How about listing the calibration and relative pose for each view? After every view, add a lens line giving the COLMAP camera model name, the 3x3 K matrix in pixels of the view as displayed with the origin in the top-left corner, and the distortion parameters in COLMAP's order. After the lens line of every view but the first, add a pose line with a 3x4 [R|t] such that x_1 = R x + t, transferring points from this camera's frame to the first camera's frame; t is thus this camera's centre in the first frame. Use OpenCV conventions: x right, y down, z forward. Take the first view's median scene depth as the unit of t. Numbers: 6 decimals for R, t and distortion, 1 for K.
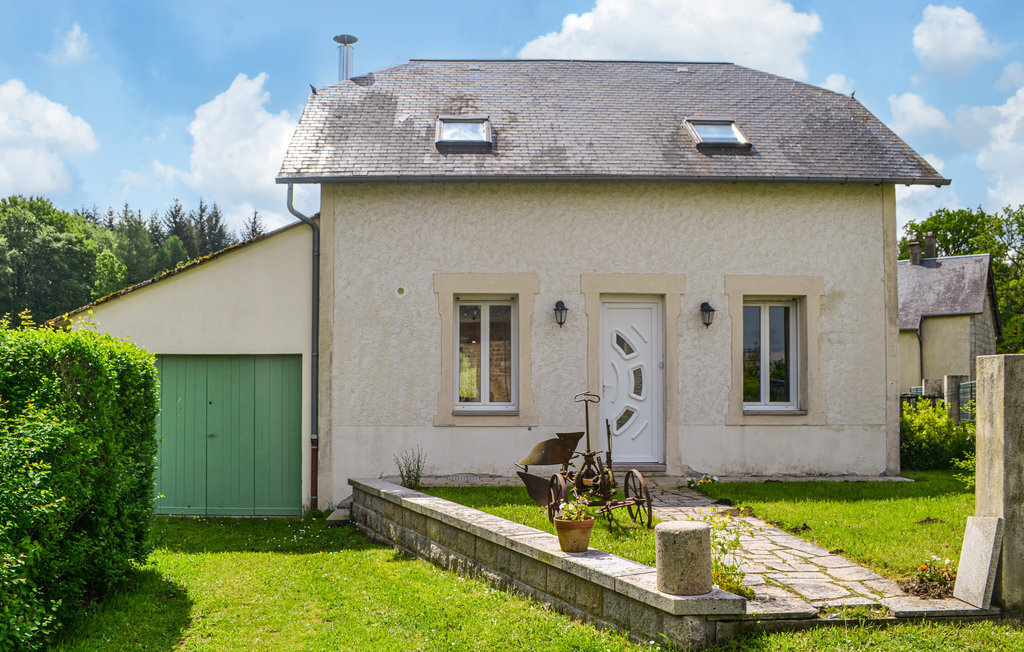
lens RADIAL K [[849.1, 0, 527.6], [0, 849.1, 313.2], [0, 0, 1]] dist [-0.032844, 0.008686]
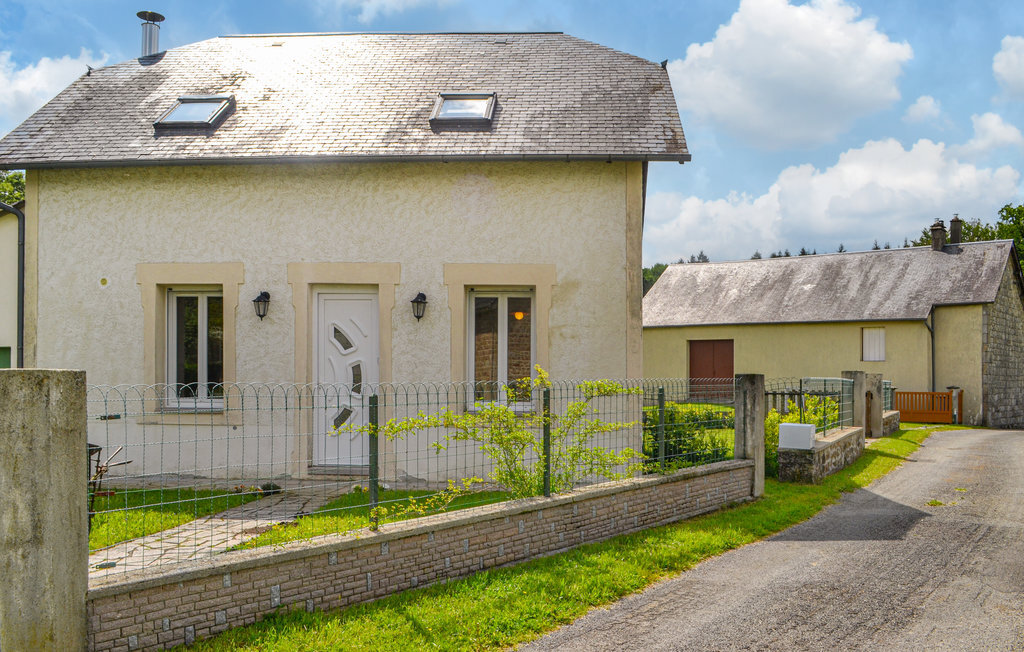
lens RADIAL K [[849.1, 0, 527.6], [0, 849.1, 313.2], [0, 0, 1]] dist [-0.032844, 0.008686]
pose [[0.996818, 0.001055, -0.079703, 0.396333], [0.000067, 0.999901, 0.014078, -0.003962], [0.079710, -0.014039, 0.996719, 0.092486]]
